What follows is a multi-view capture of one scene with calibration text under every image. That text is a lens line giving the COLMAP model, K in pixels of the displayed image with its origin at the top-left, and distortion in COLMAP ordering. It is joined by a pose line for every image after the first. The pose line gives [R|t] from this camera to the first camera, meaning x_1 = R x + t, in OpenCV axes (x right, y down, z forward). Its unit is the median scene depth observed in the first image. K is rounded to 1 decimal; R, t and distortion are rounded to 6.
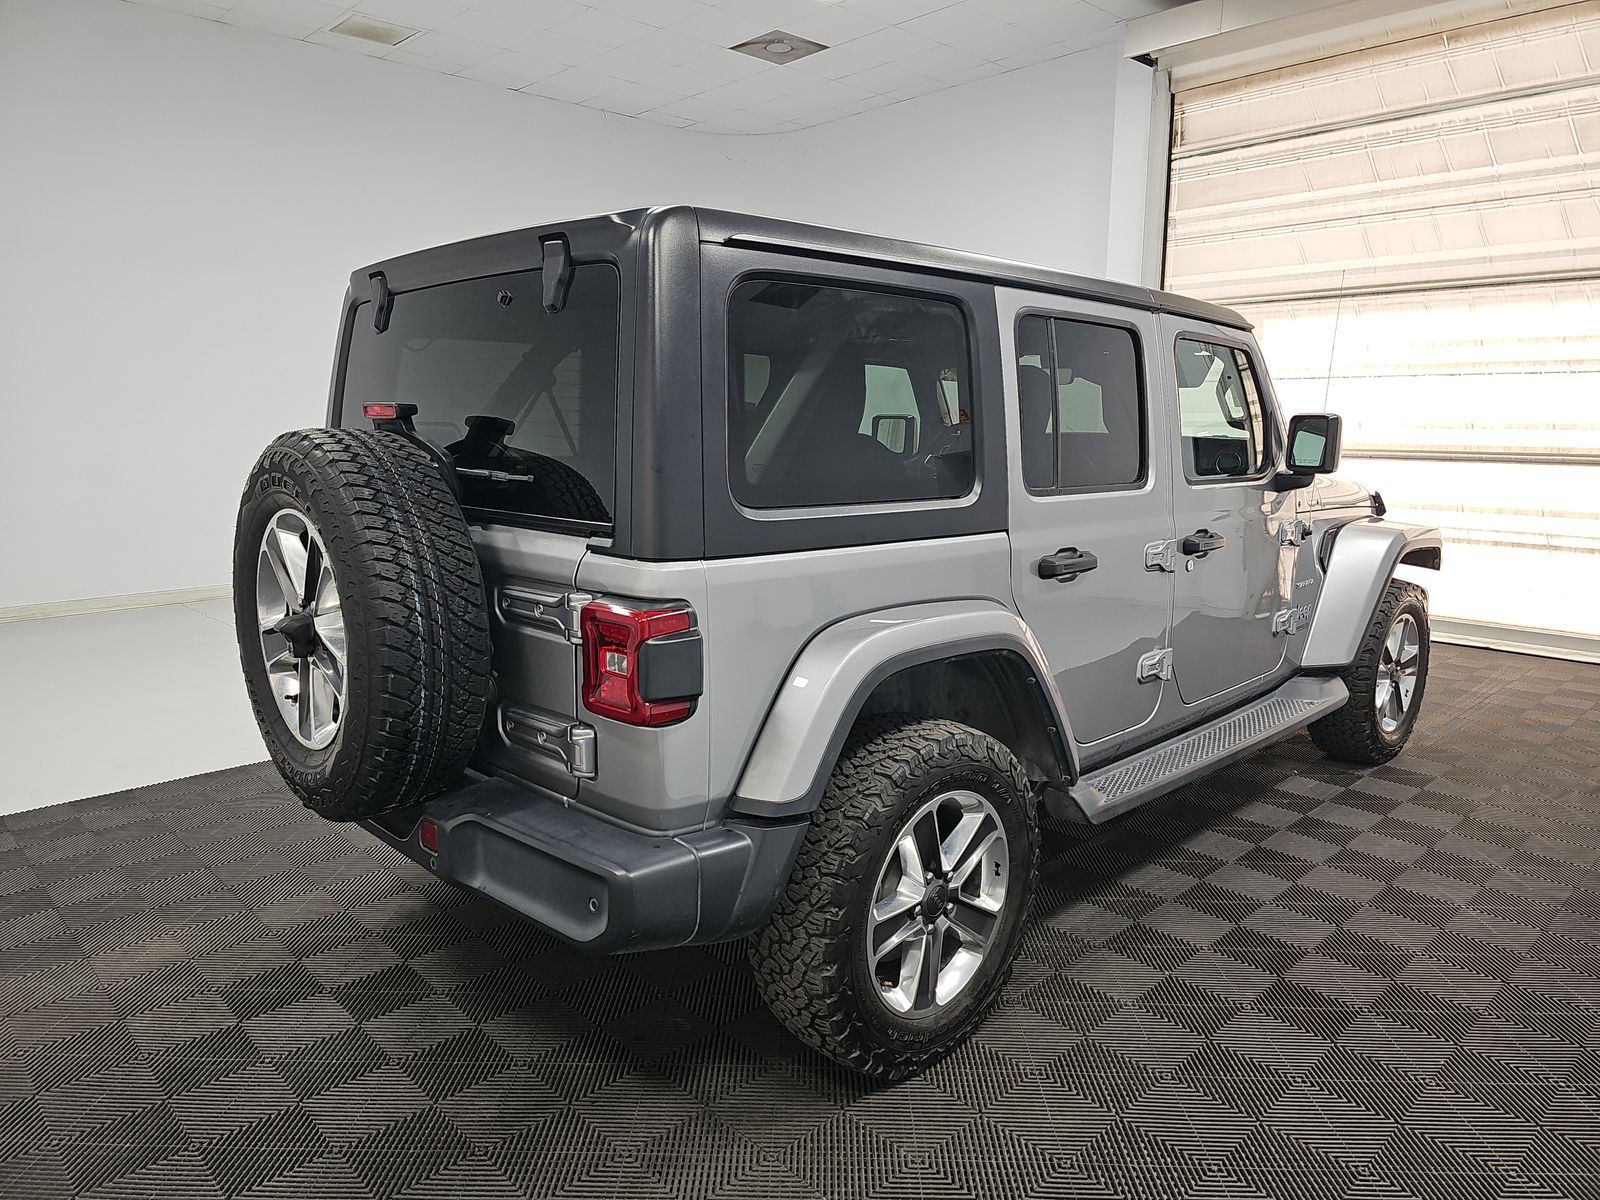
lens RADIAL K [[1057.3, 0, 789.6], [0, 1057.3, 604.4], [0, 0, 1]] dist [0.017785, -0.024172]
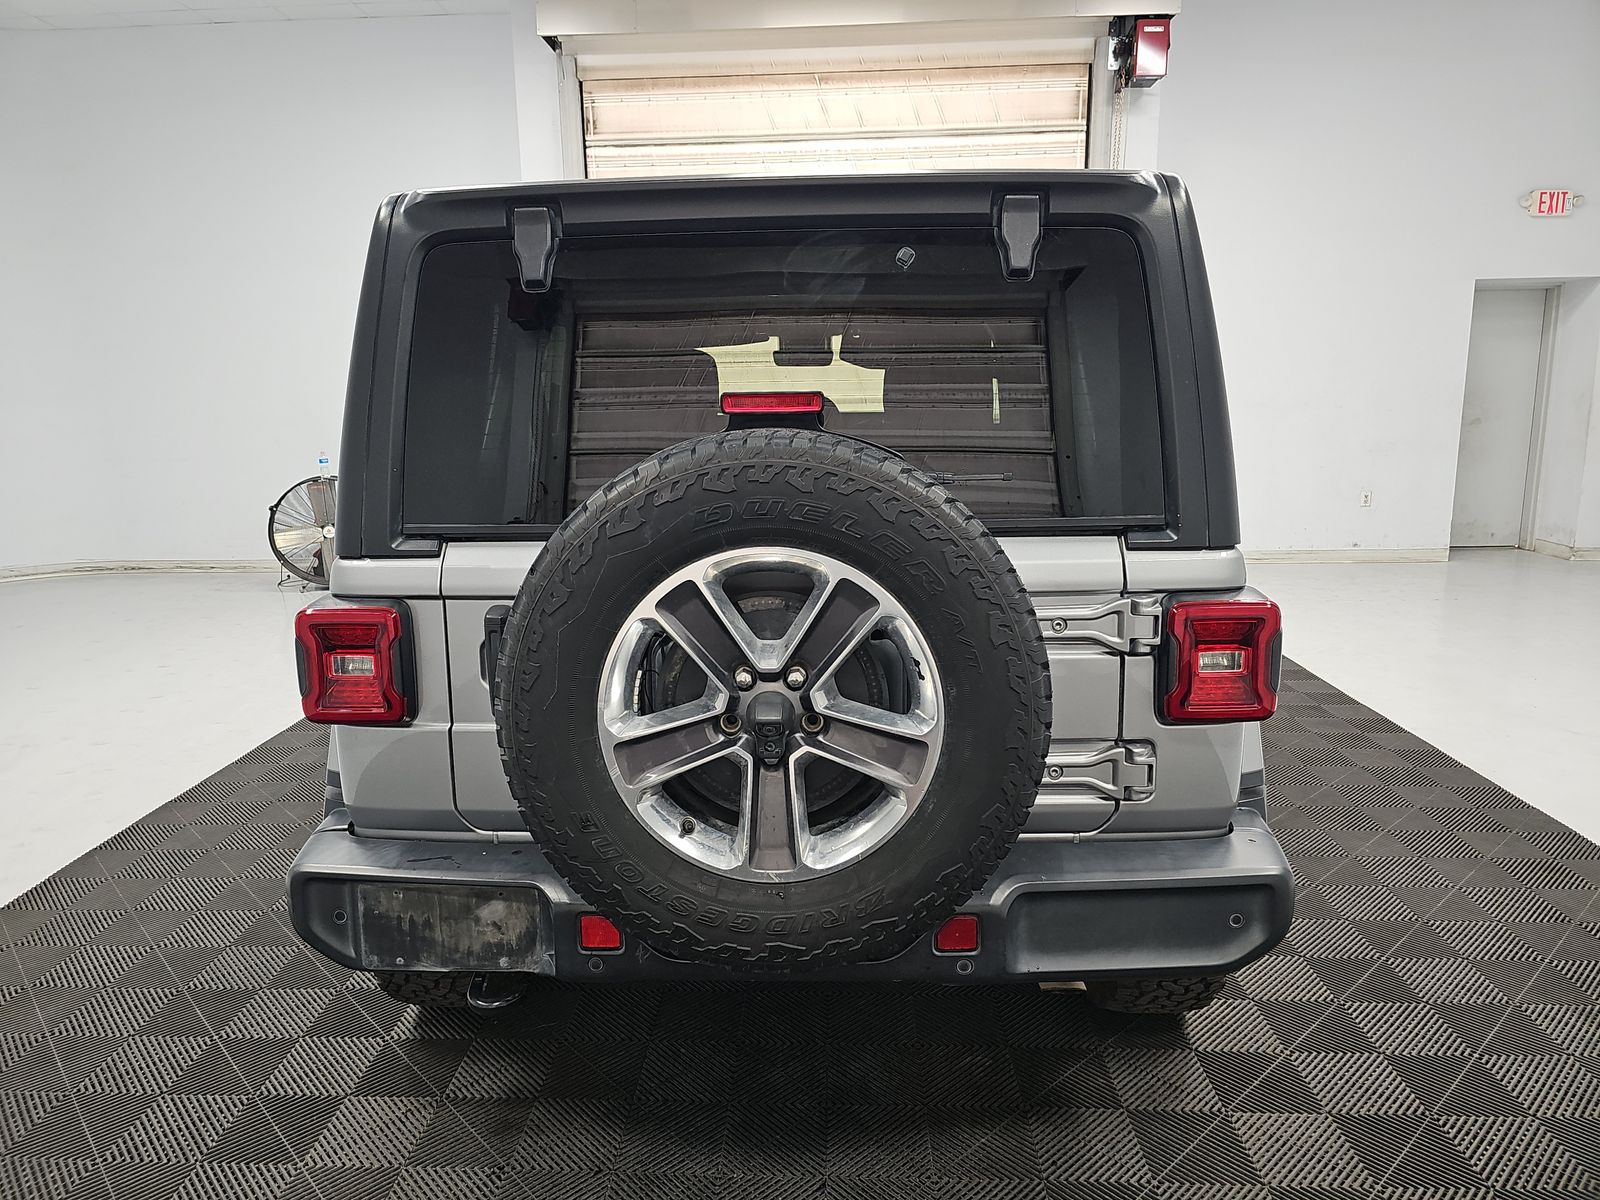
lens RADIAL K [[1057.3, 0, 783.6], [0, 1057.3, 599.0], [0, 0, 1]] dist [0.017785, -0.024172]
pose [[0.720637, -0.146192, 0.677724, -0.305047], [0.138176, 0.988190, 0.066237, -0.032927], [-0.679404, 0.045912, 0.732327, 0.162676]]
